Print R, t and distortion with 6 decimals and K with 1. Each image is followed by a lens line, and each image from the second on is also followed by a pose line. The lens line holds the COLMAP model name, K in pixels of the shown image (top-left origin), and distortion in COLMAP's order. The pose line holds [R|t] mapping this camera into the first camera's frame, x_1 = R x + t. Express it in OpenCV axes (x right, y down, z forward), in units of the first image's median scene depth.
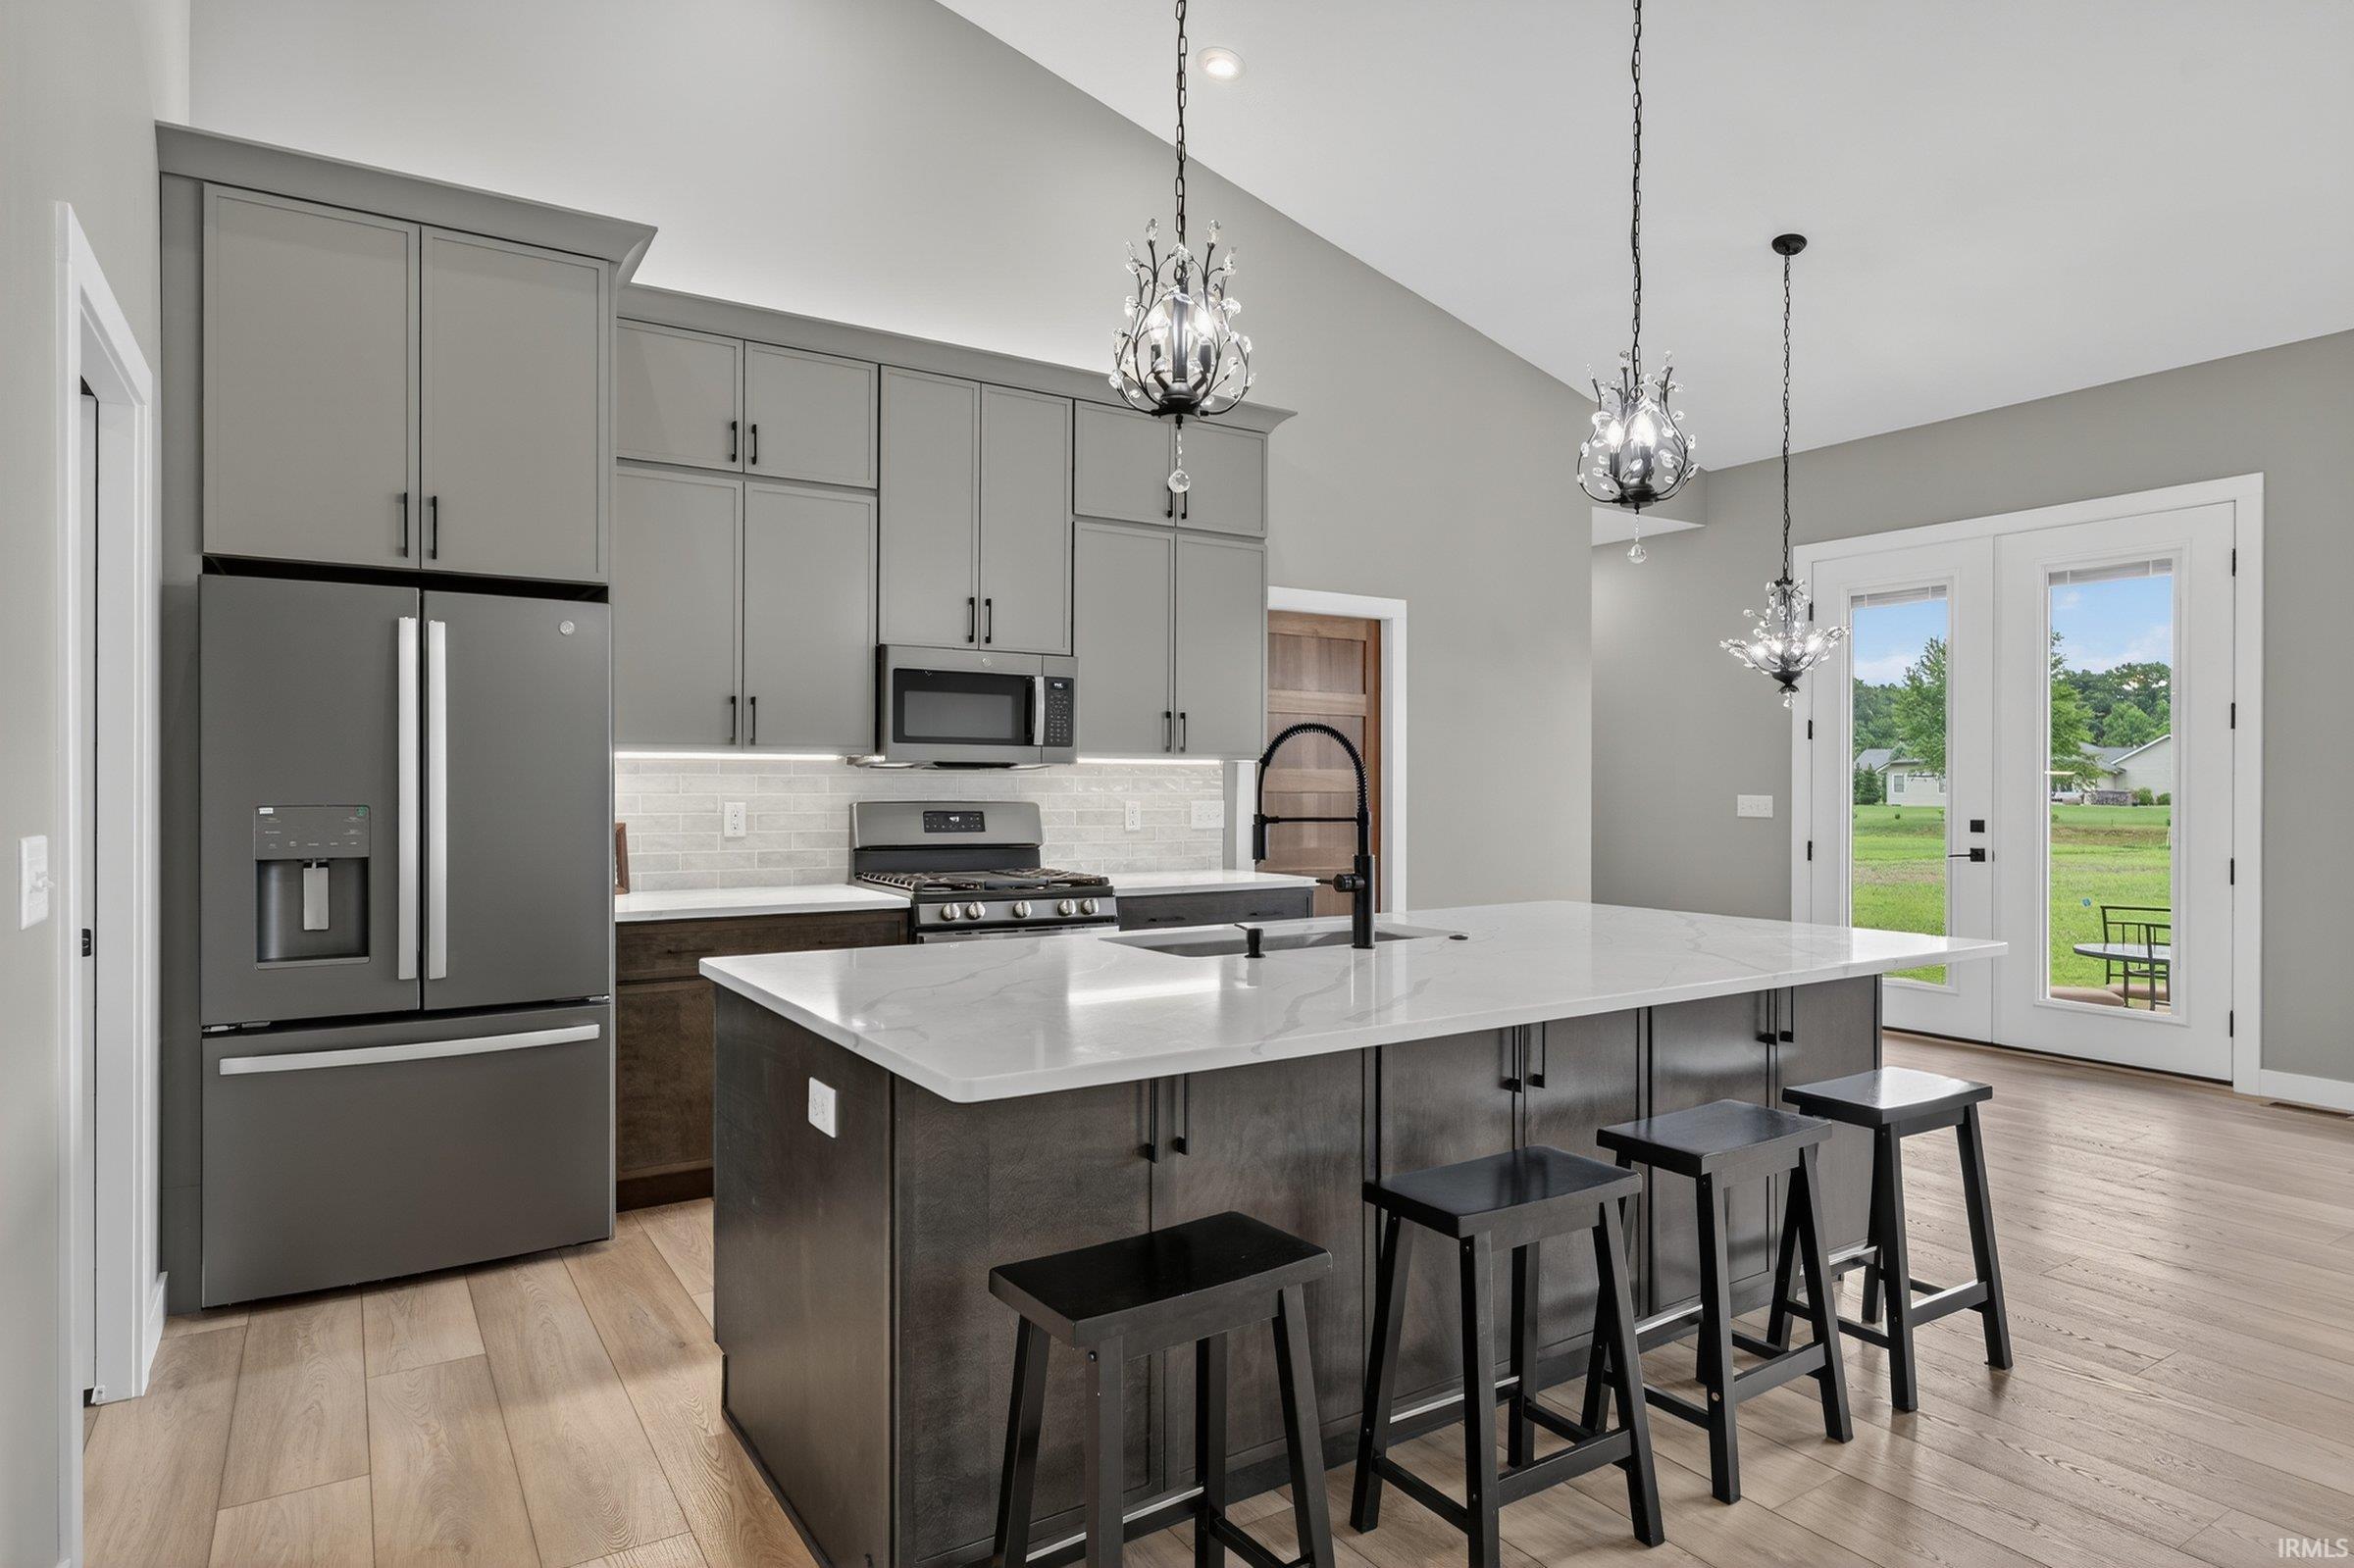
lens RADIAL K [[1301.6, 0, 1191.0], [0, 1301.6, 784.2], [0, 0, 1]] dist [-0.007870, -0.000863]
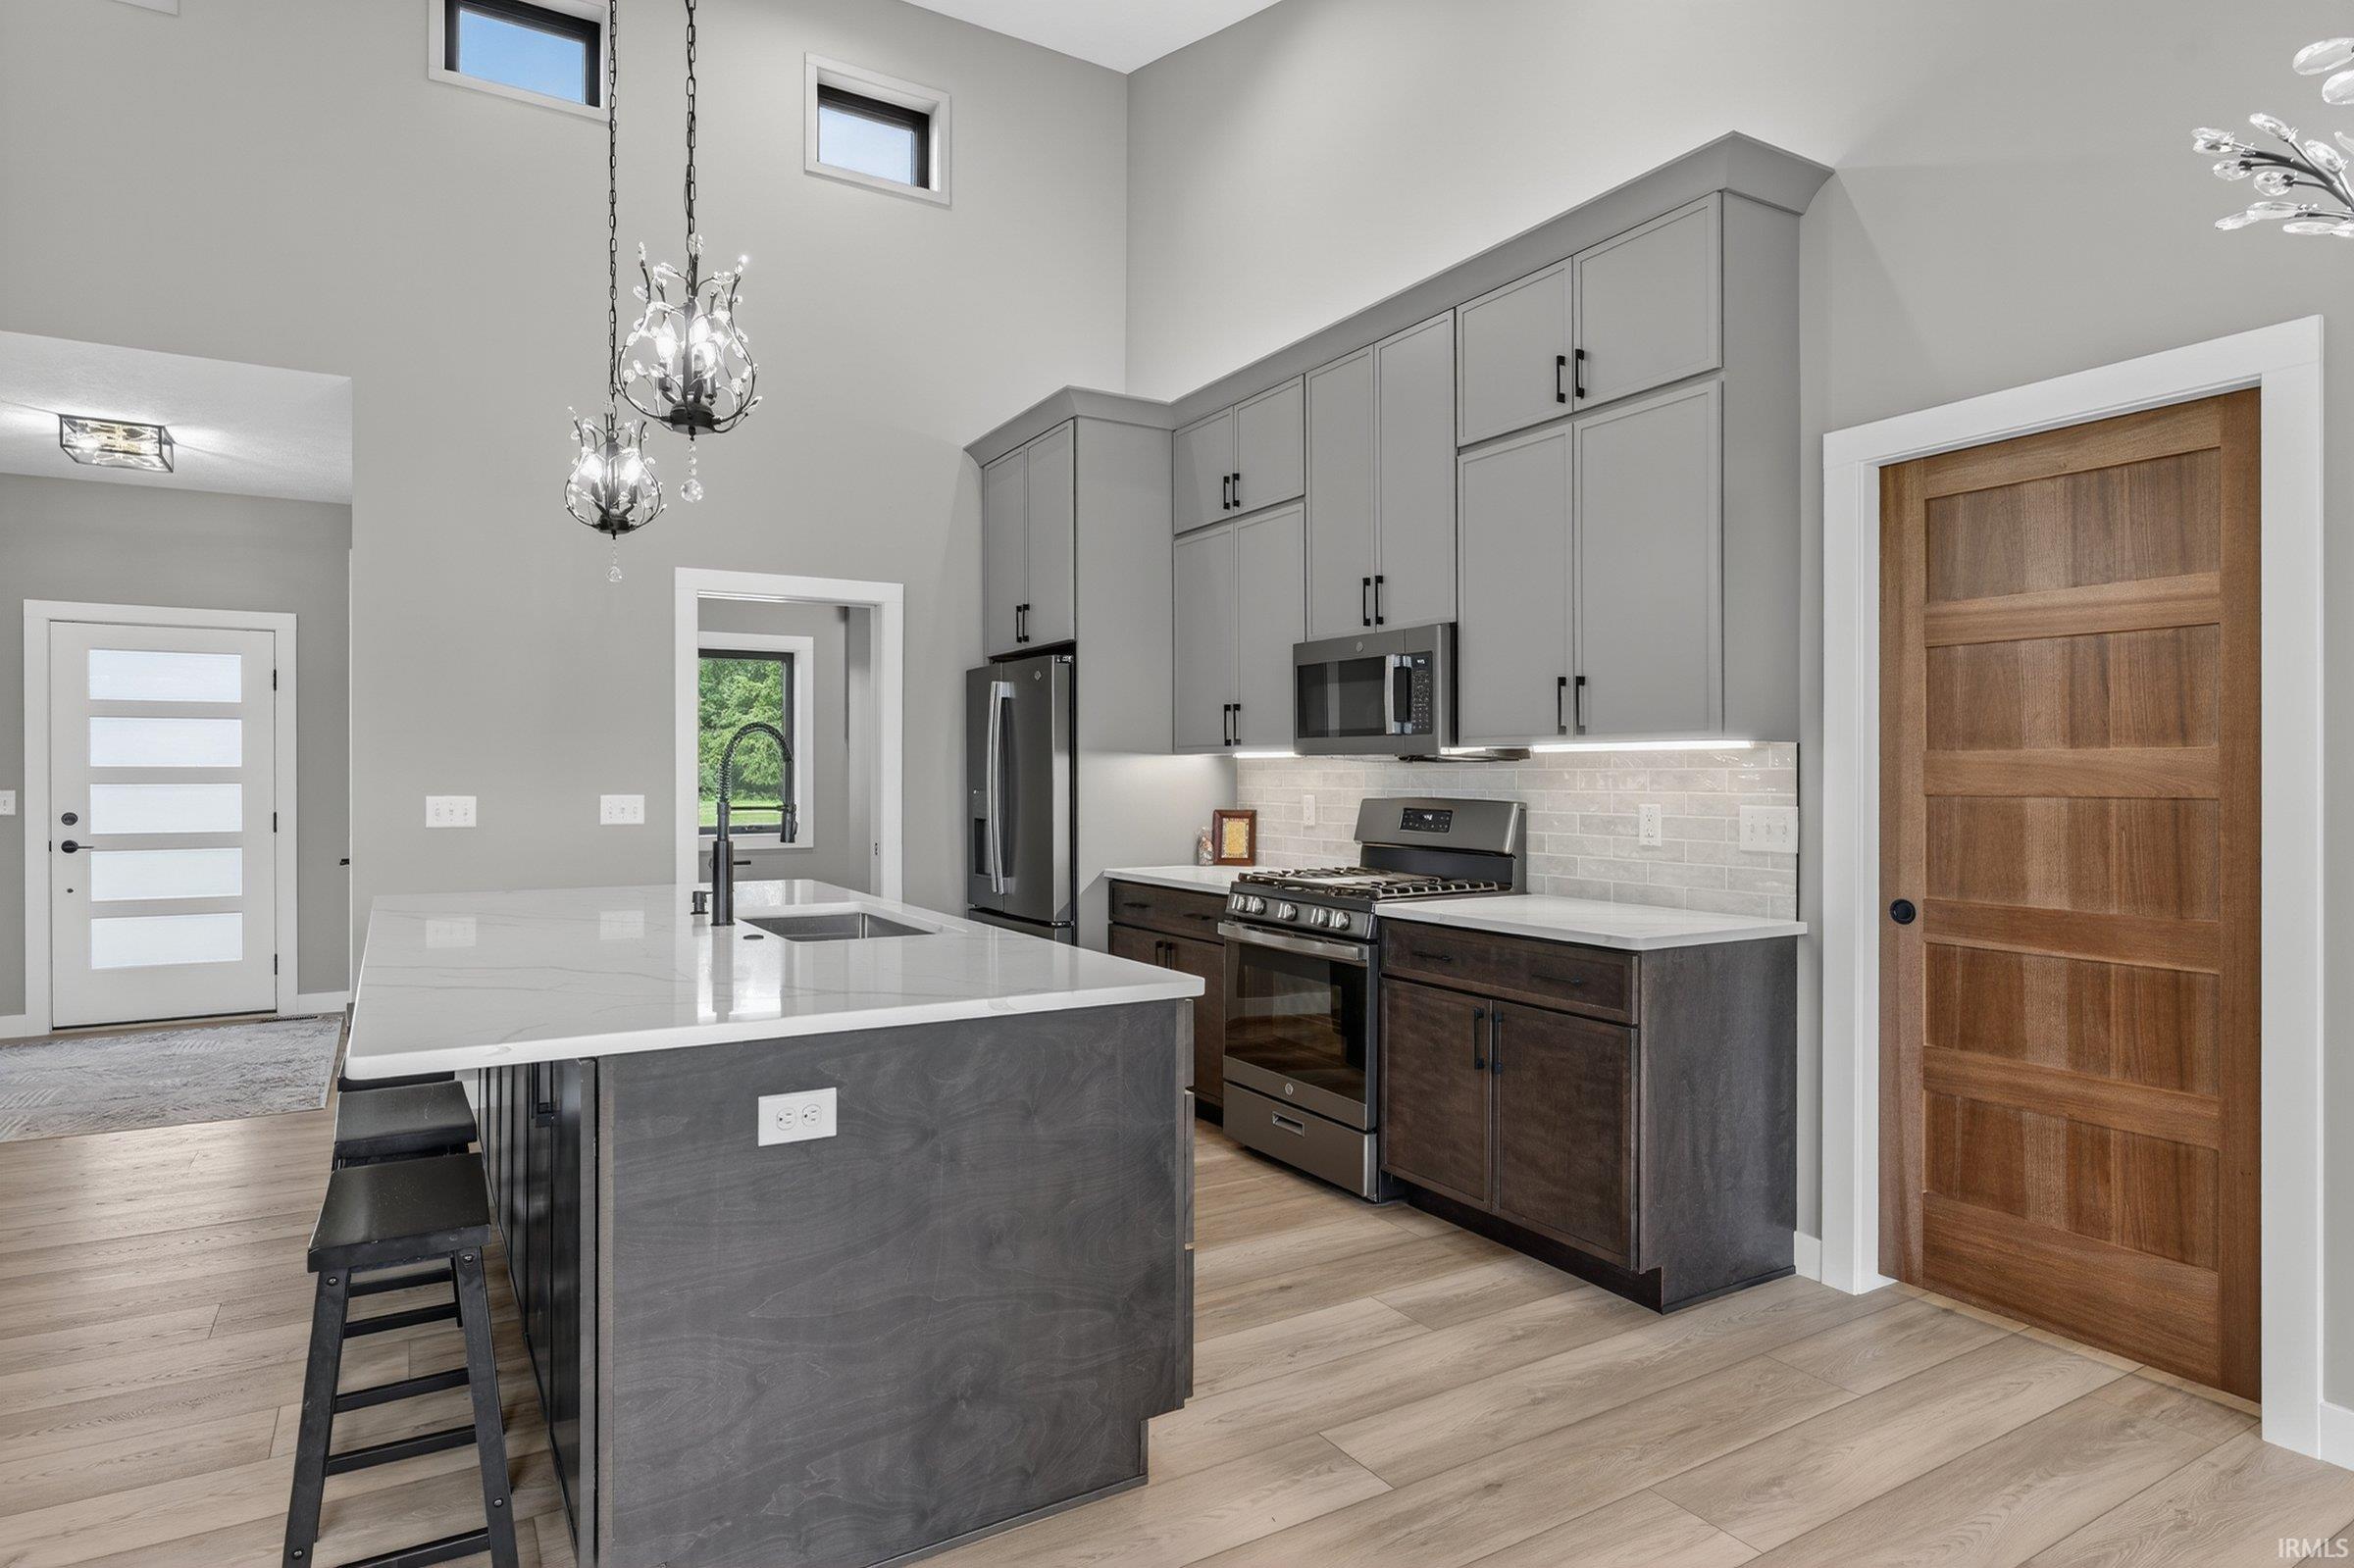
lens RADIAL K [[1301.6, 0, 1191.0], [0, 1301.6, 784.2], [0, 0, 1]] dist [-0.007870, -0.000863]
pose [[-0.027242, 0.003712, -0.999622, 0.701757], [0.000424, 0.999993, 0.003702, -0.000162], [0.999629, -0.000323, -0.027243, 0.824704]]
